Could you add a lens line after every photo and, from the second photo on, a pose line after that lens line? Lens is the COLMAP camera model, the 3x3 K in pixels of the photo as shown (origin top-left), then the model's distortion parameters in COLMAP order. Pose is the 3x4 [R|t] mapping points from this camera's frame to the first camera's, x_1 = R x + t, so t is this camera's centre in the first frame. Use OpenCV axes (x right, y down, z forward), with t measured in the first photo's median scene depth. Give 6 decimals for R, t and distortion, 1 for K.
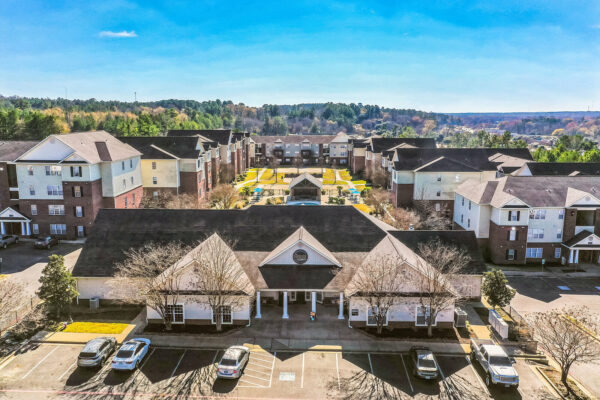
lens RADIAL K [[457.6, 0, 300.0], [0, 457.6, 200.0], [0, 0, 1]] dist [0.004939, 0.001803]
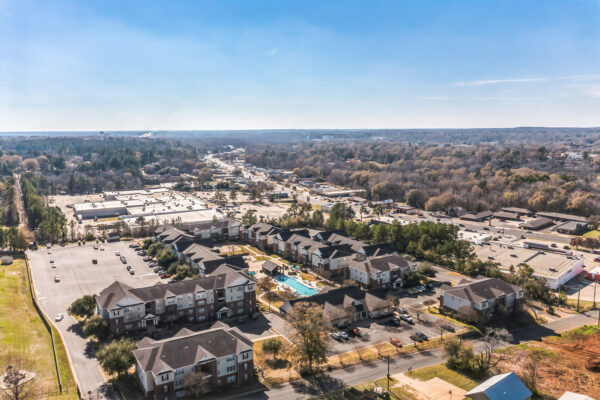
lens RADIAL K [[478.3, 0, 300.0], [0, 478.3, 200.0], [0, 0, 1]] dist [-0.009349, -0.000352]
pose [[0.841478, -0.082373, 0.533975, -2.310003], [0.096525, 0.995330, 0.001432, -0.742059], [-0.531599, 0.050337, 0.845499, -2.028458]]
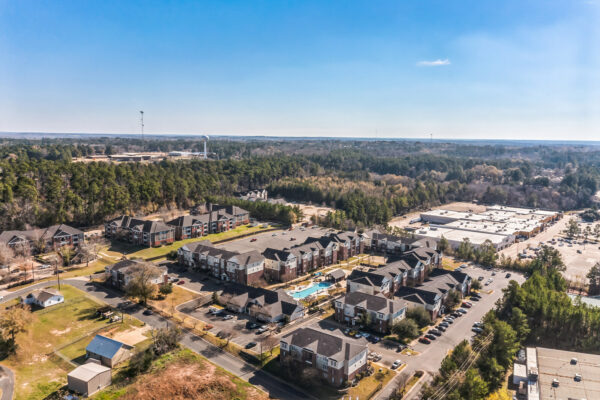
lens RADIAL K [[478.3, 0, 300.0], [0, 478.3, 200.0], [0, 0, 1]] dist [-0.009349, -0.000352]
pose [[0.796045, 0.088957, -0.598664, 3.028753], [-0.113186, 0.993570, -0.002867, -0.897858], [0.594560, 0.070042, 0.800995, -2.549717]]
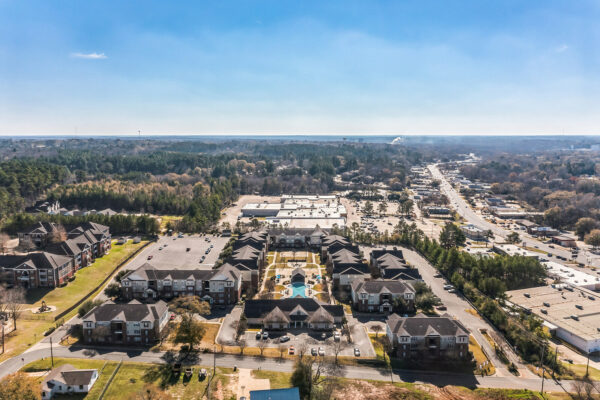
lens RADIAL K [[478.3, 0, 300.0], [0, 478.3, 200.0], [0, 0, 1]] dist [-0.009349, -0.000352]
pose [[0.999671, -0.001659, 0.025590, -0.097440], [0.002532, 0.999414, -0.034125, -0.760449], [-0.025518, 0.034179, 0.999090, -3.406425]]
